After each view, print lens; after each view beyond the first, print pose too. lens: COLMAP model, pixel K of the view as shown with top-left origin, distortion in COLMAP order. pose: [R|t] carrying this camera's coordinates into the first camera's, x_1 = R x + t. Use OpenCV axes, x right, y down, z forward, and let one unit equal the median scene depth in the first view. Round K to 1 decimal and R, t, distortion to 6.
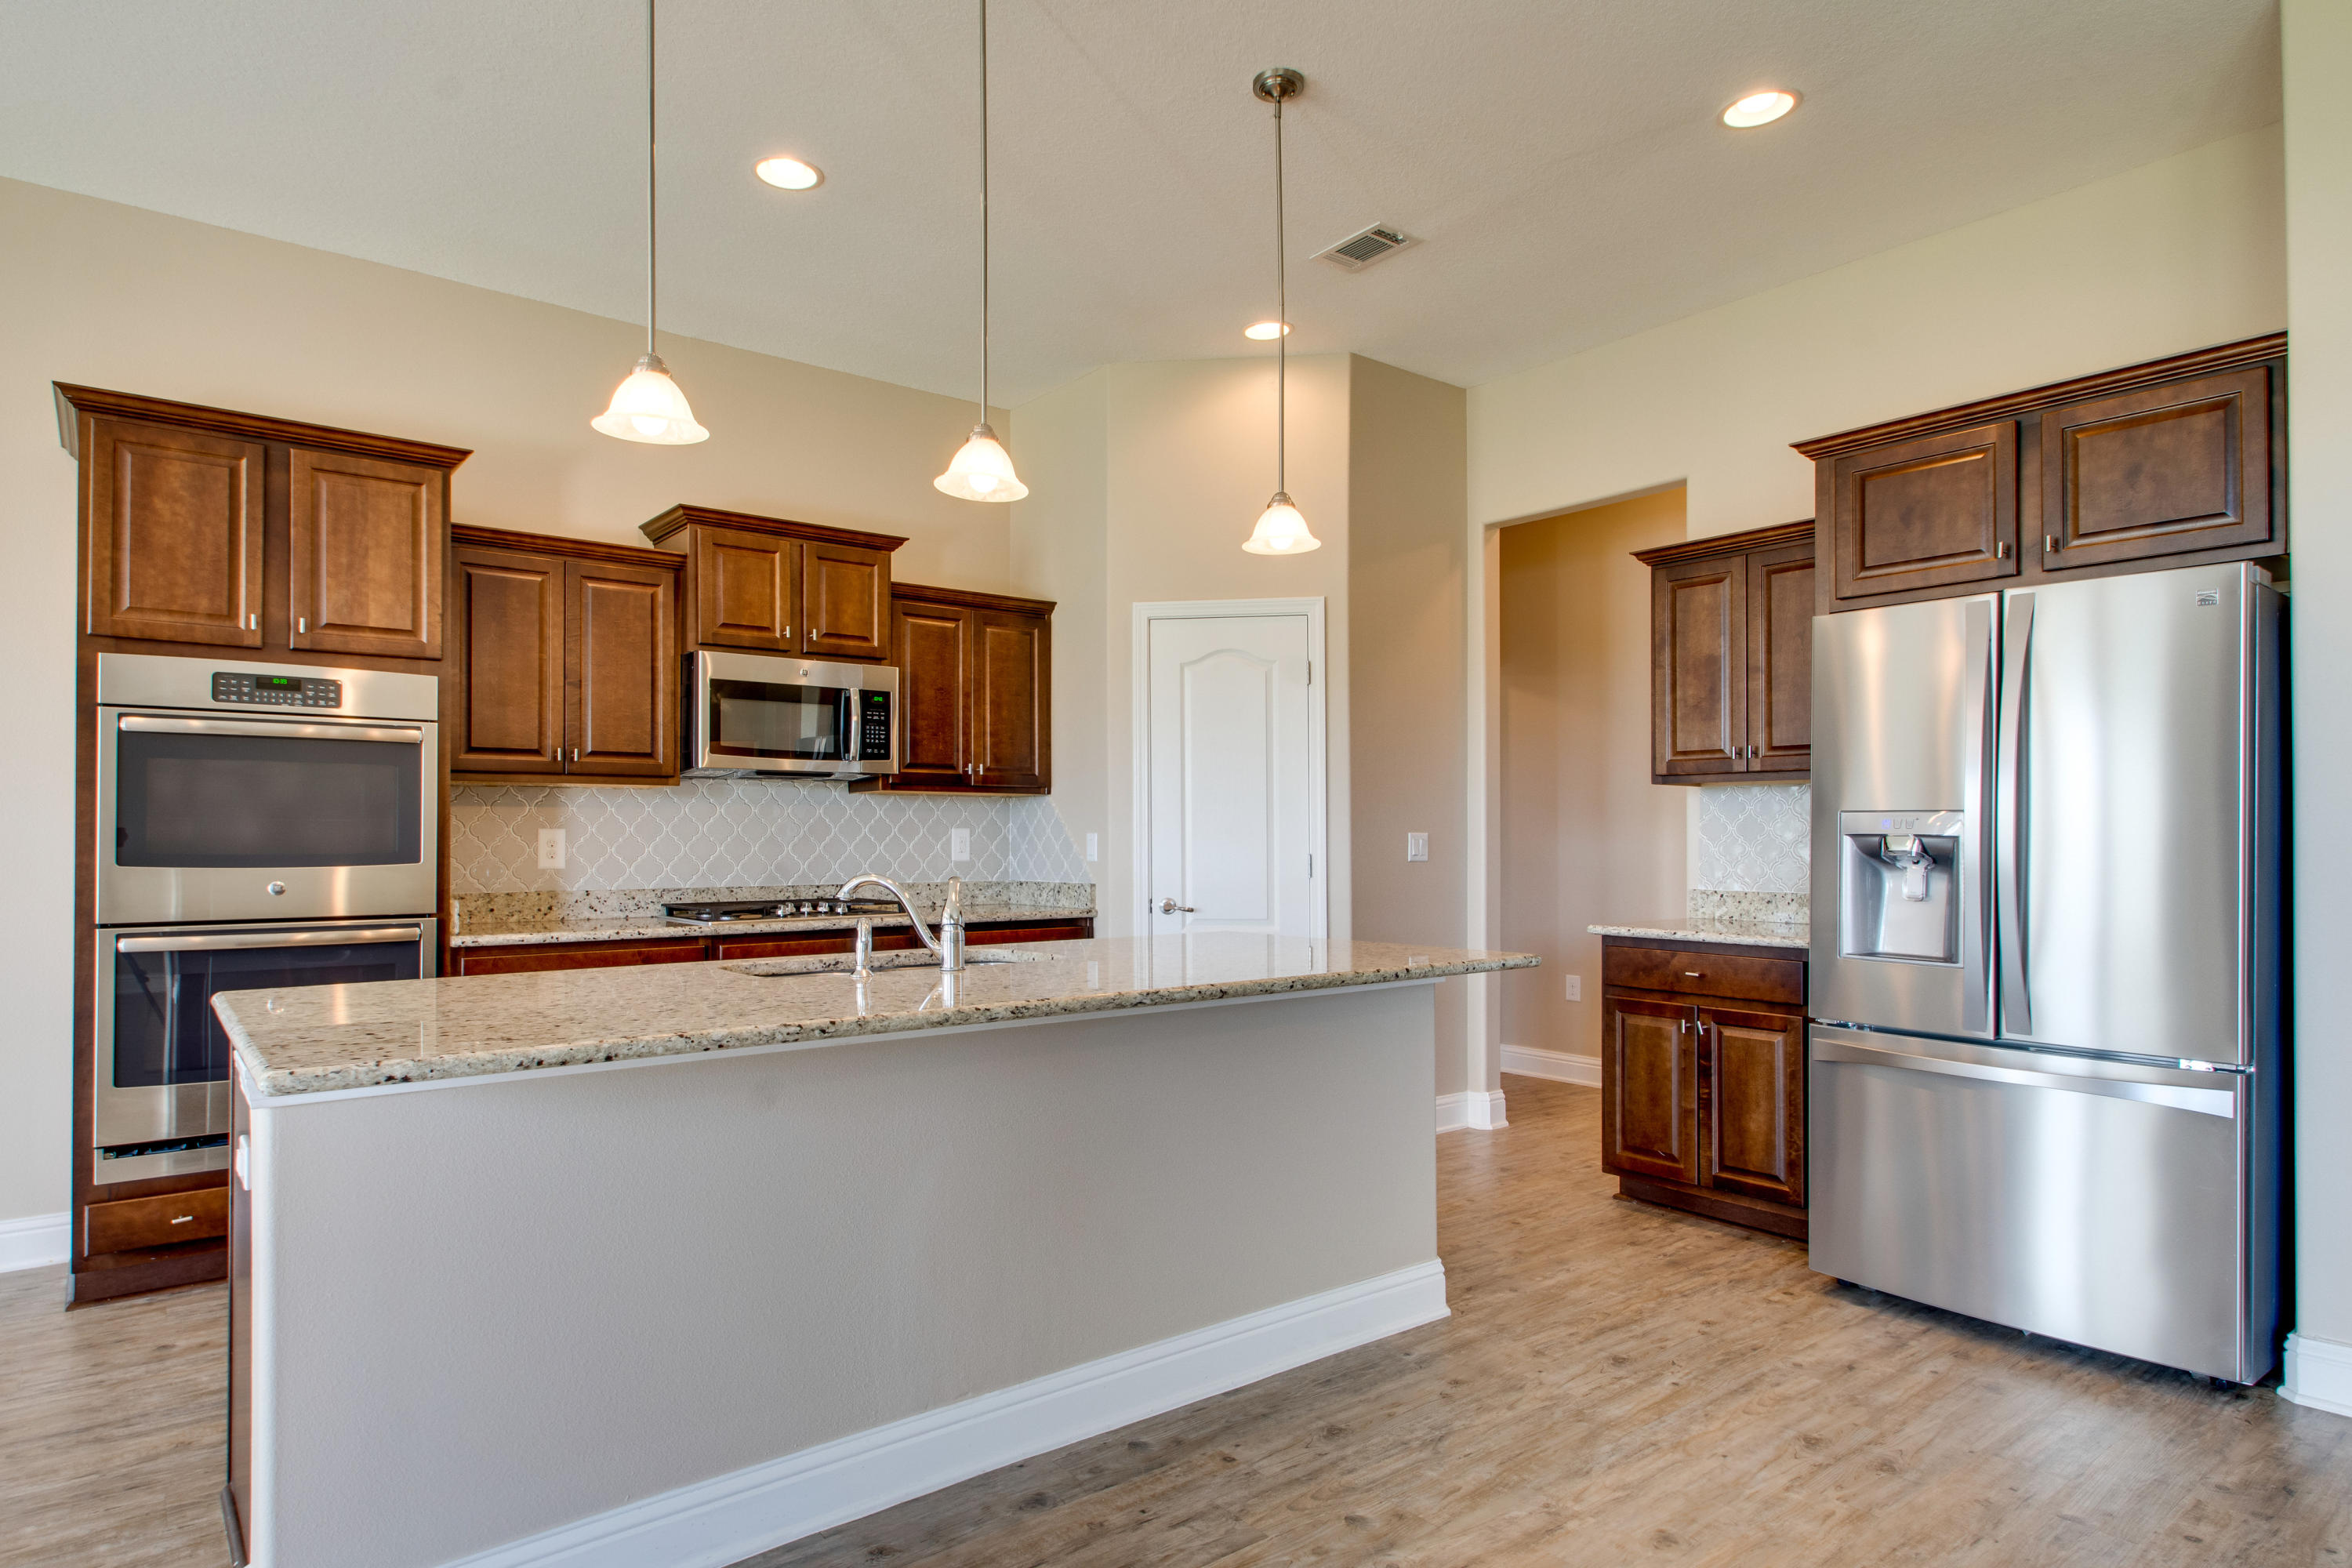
lens RADIAL K [[1300.4, 0, 1197.7], [0, 1300.4, 825.0], [0, 0, 1]] dist [0.001759, -0.000245]
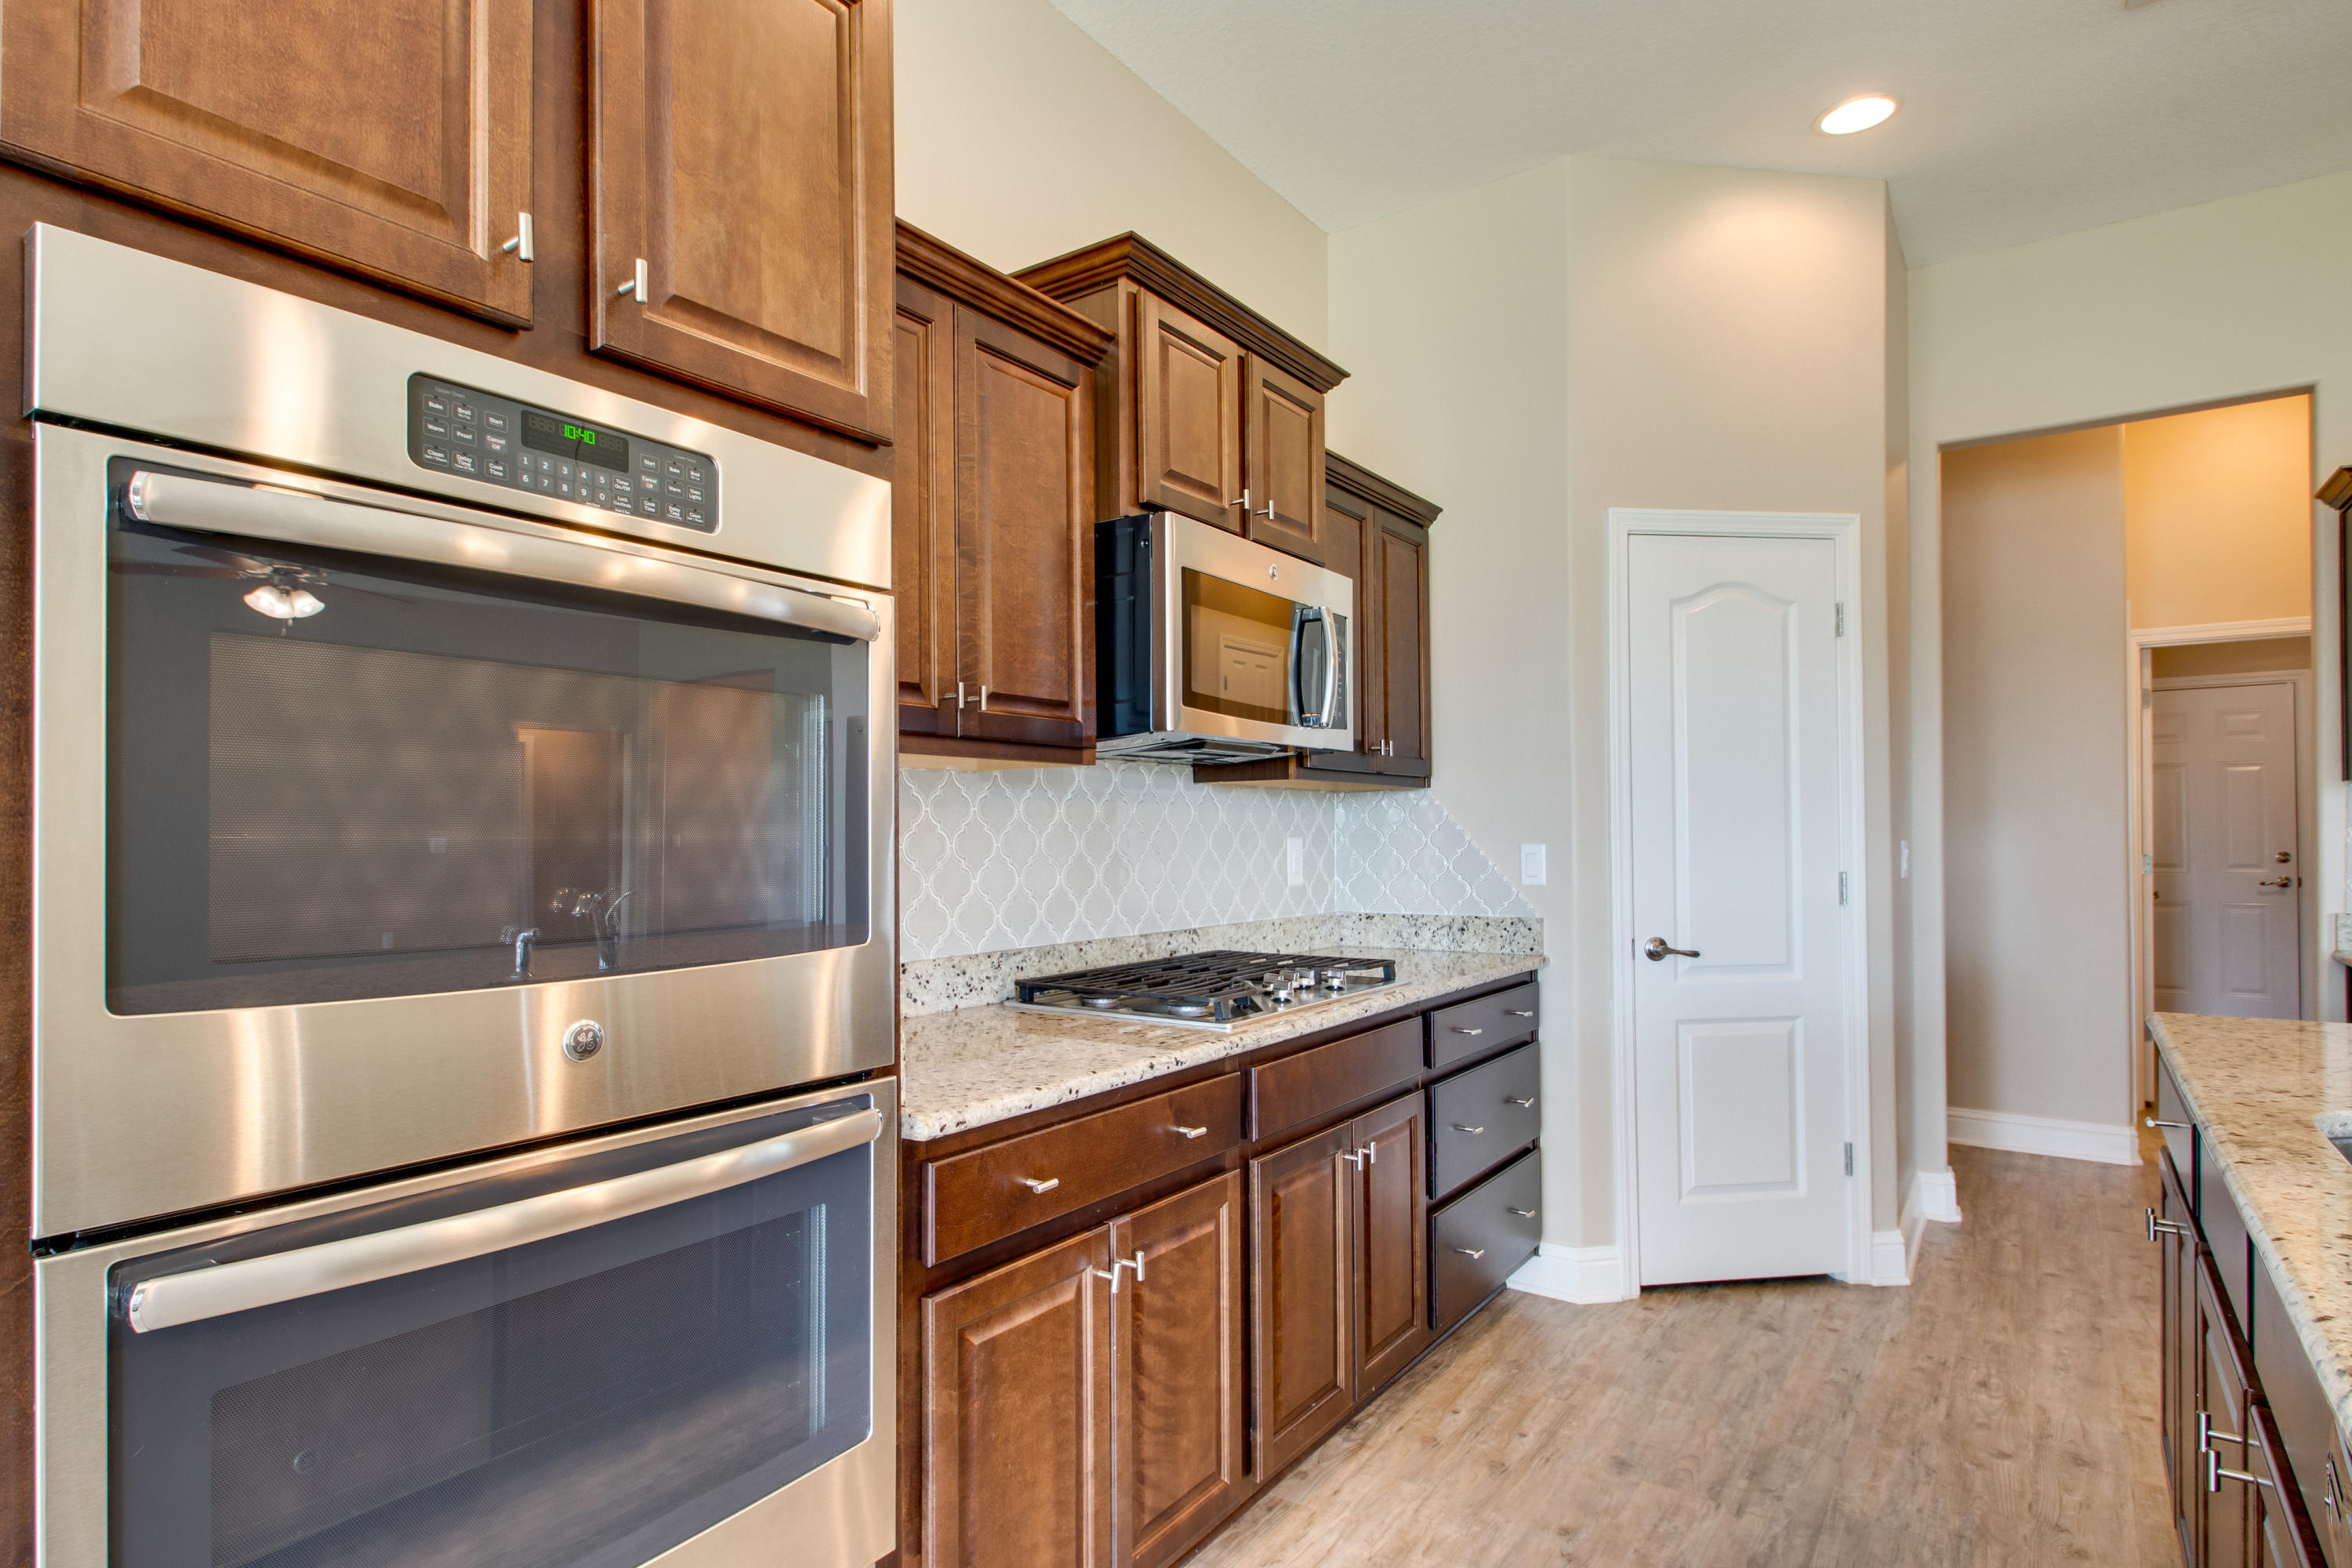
lens RADIAL K [[1207.1, 0, 1176.4], [0, 1207.1, 826.4], [0, 0, 1]] dist [0.002626, 0.000514]
pose [[0.963369, -0.003616, 0.268153, -0.607939], [0.003317, 0.999993, 0.001567, -0.006545], [-0.268157, -0.000621, 0.963375, 0.618570]]
